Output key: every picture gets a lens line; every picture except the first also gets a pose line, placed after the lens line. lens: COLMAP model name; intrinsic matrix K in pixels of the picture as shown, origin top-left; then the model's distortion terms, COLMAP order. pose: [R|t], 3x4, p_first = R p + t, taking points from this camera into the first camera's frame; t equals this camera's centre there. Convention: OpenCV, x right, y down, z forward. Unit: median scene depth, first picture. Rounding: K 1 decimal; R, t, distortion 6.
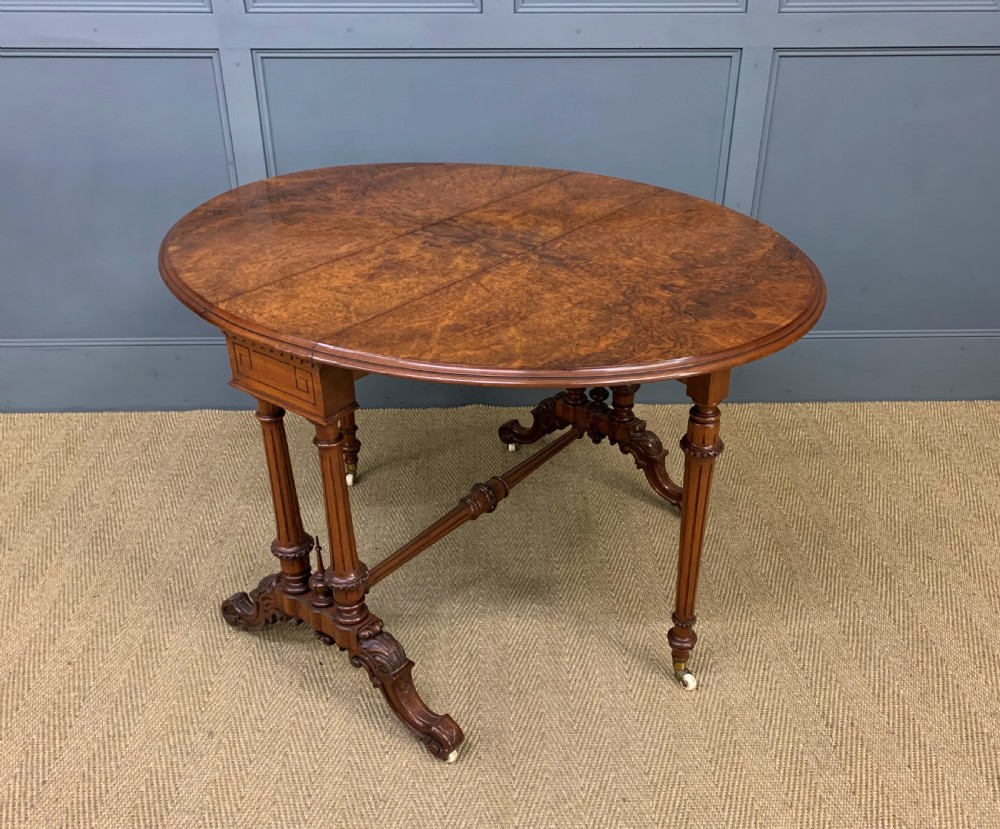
lens RADIAL K [[941.4, 0, 516.3], [0, 941.4, 419.6], [0, 0, 1]] dist [0.147364, -0.418175]
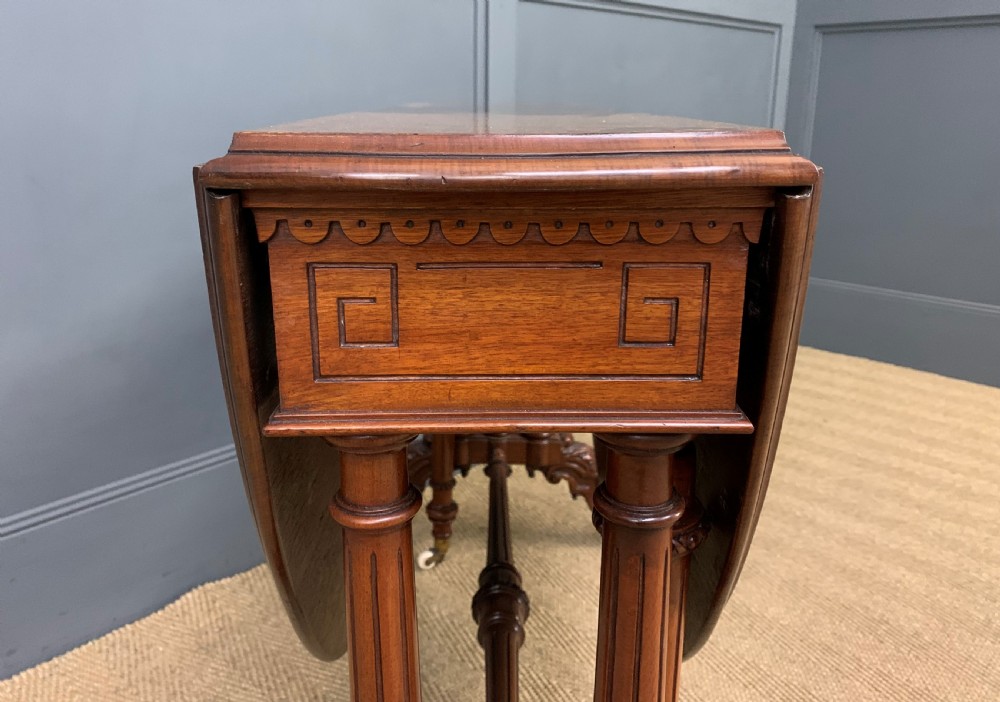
lens RADIAL K [[812.2, 0, 506.1], [0, 812.2, 297.6], [0, 0, 1]] dist [0.016092, -0.014729]
pose [[0.785896, -0.147231, 0.600575, -0.334537], [0.295285, 0.942703, -0.155298, -0.014038], [-0.543300, 0.299389, 0.784342, 0.652526]]
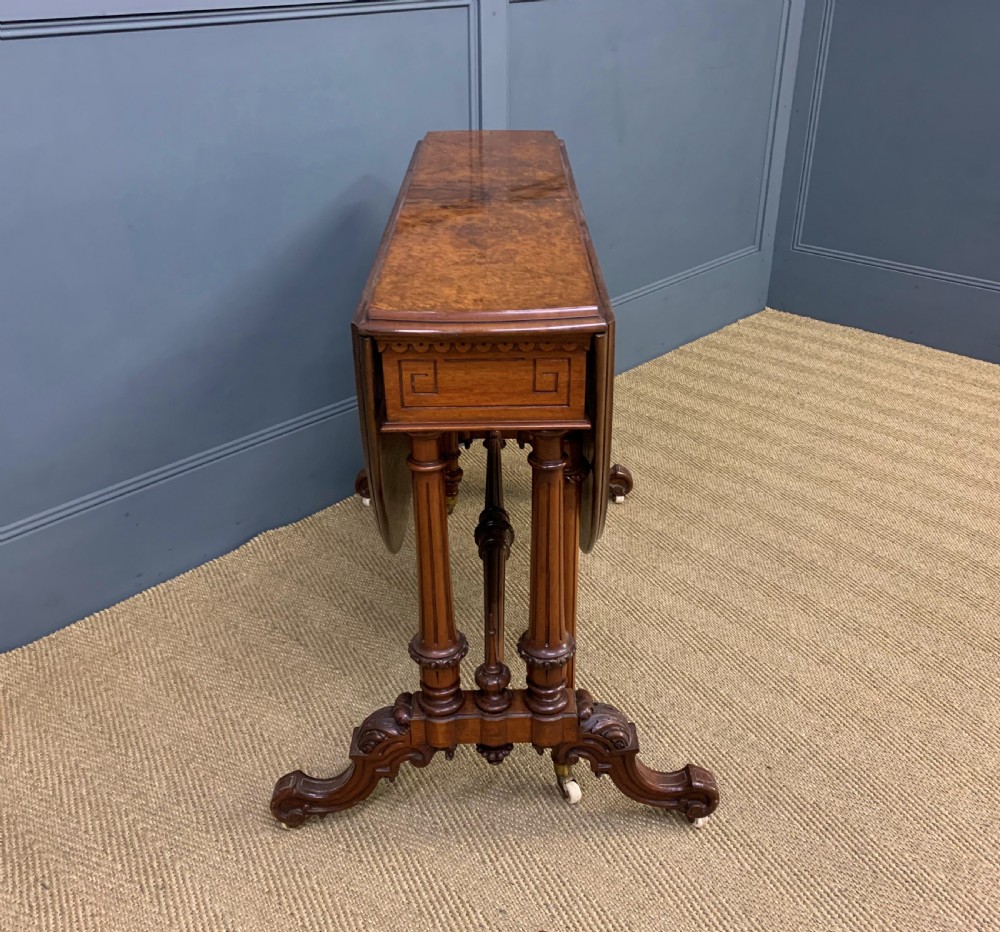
lens RADIAL K [[999.5, 0, 504.0], [0, 999.5, 478.7], [0, 0, 1]] dist [0.141330, -0.002865]
pose [[0.790719, -0.297271, 0.535158, -0.537392], [0.304632, 0.949334, 0.077231, -0.029147], [-0.531002, 0.101959, 0.841214, 0.314689]]
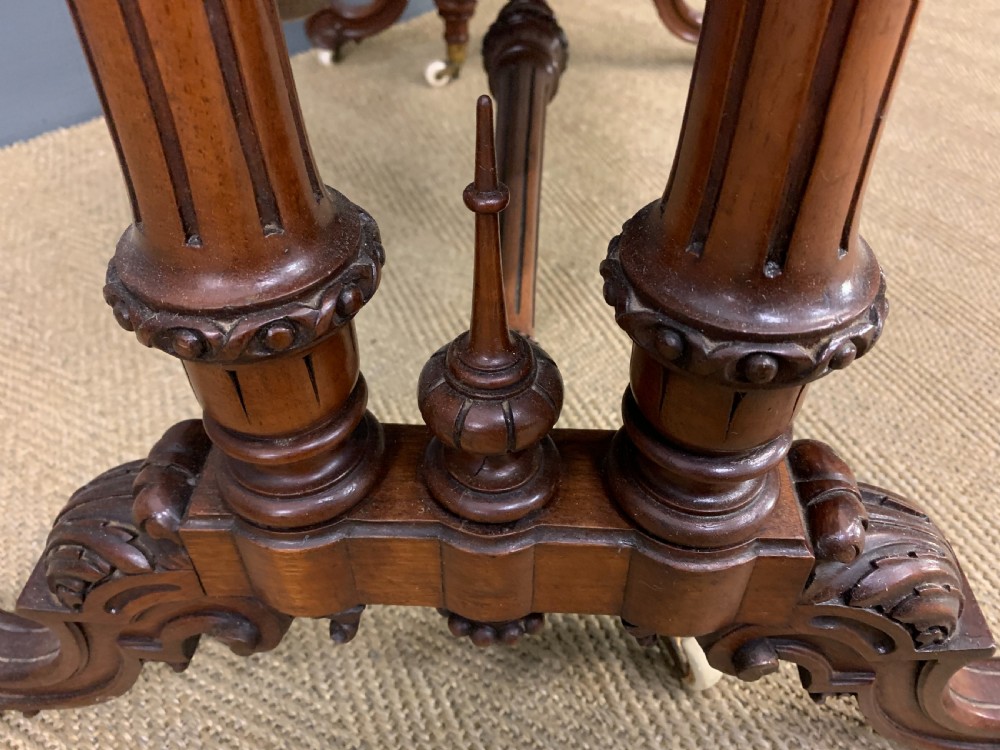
lens RADIAL K [[786.3, 0, 497.3], [0, 786.3, 363.5], [0, 0, 1]] dist [0.007103, 0.000971]
pose [[0.826370, -0.381844, 0.413894, -0.250371], [0.276131, 0.915327, 0.293133, 0.115719], [-0.490780, -0.127947, 0.861838, 0.827692]]
